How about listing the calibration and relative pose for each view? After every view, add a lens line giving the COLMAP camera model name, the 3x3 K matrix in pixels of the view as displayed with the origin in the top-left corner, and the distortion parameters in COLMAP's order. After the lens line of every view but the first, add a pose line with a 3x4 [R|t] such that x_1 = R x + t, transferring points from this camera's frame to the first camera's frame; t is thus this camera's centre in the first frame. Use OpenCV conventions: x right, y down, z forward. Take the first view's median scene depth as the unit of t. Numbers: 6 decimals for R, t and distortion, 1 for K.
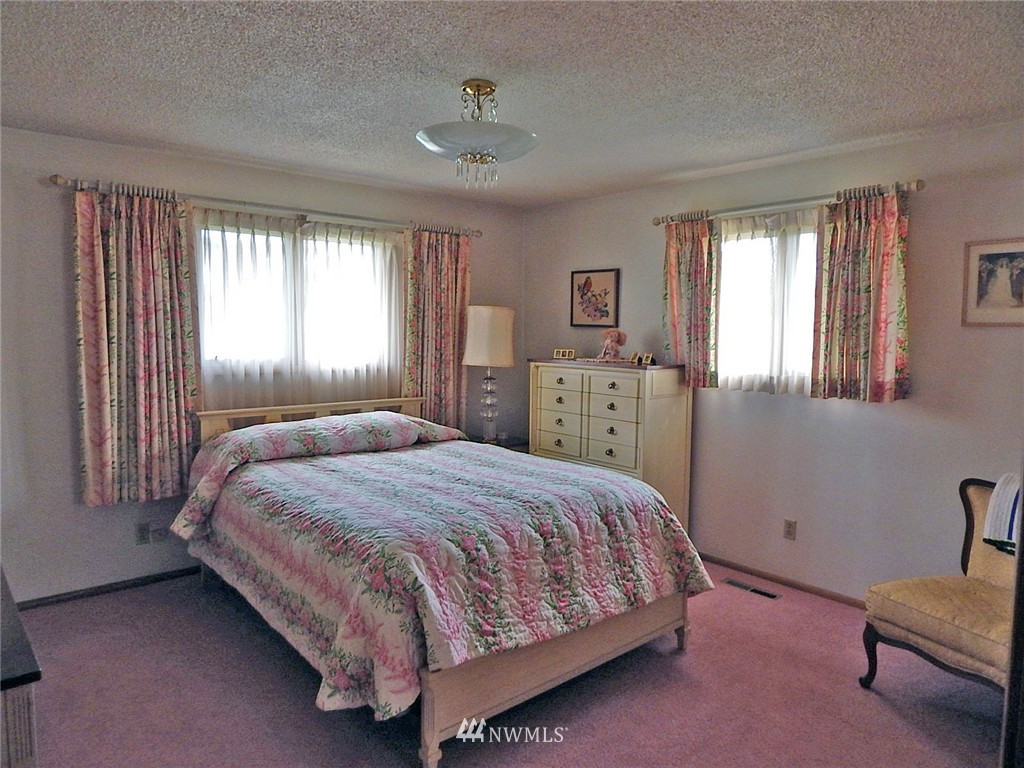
lens RADIAL K [[664.6, 0, 513.2], [0, 664.6, 373.9], [0, 0, 1]] dist [0.000774, -0.008342]
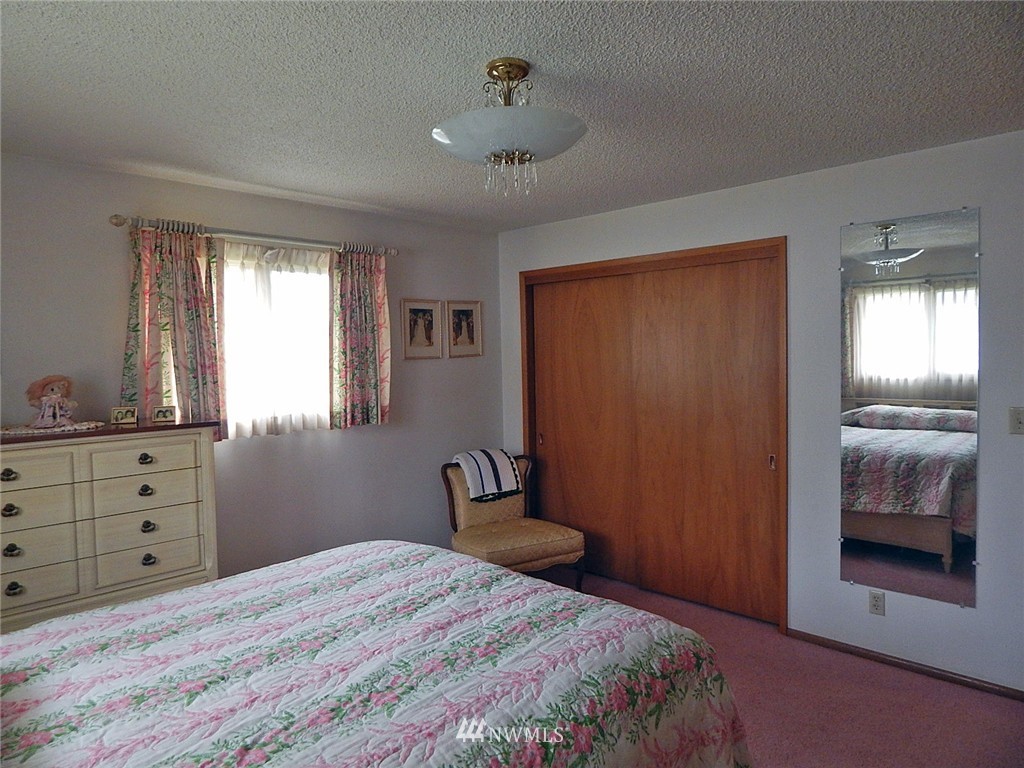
lens RADIAL K [[664.6, 0, 507.2], [0, 664.6, 390.1], [0, 0, 1]] dist [0.000774, -0.008342]
pose [[-0.085879, -0.049318, 0.995084, -0.643971], [0.103692, 0.992908, 0.058160, -0.061597], [-0.990895, 0.108177, -0.080156, 0.827203]]
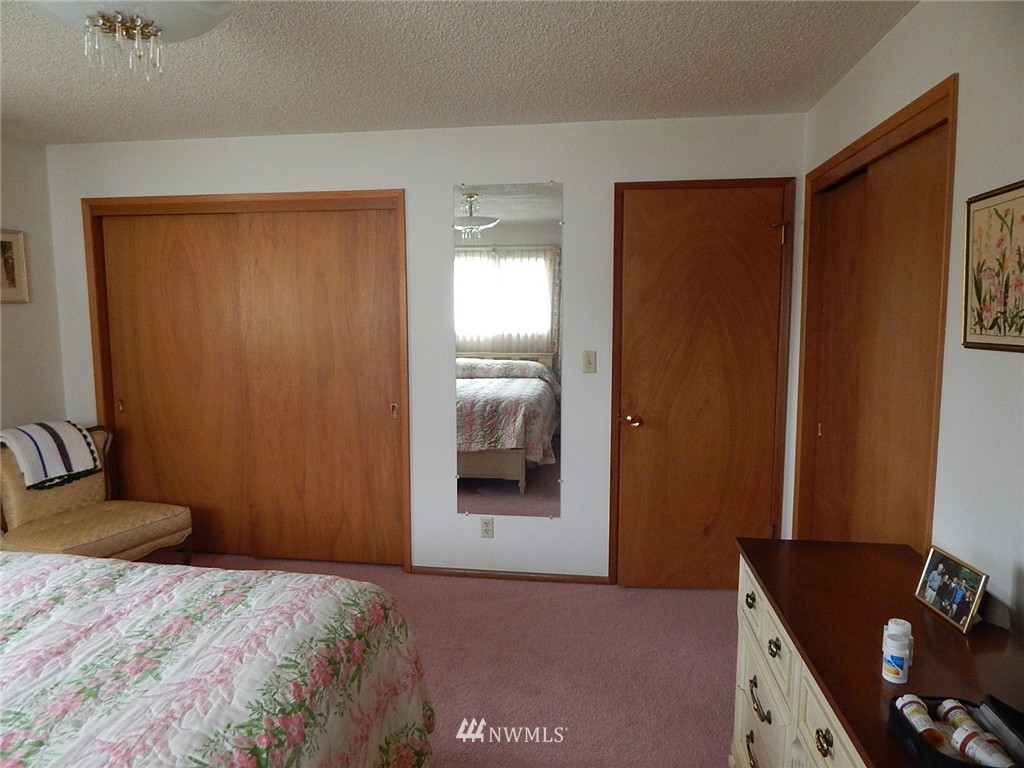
lens RADIAL K [[664.6, 0, 511.6], [0, 664.6, 385.9], [0, 0, 1]] dist [0.000774, -0.008342]
pose [[-0.652747, -0.082412, 0.753080, -0.581850], [0.064887, 0.984331, 0.163961, -0.050364], [-0.754792, 0.155890, -0.637171, 0.876332]]
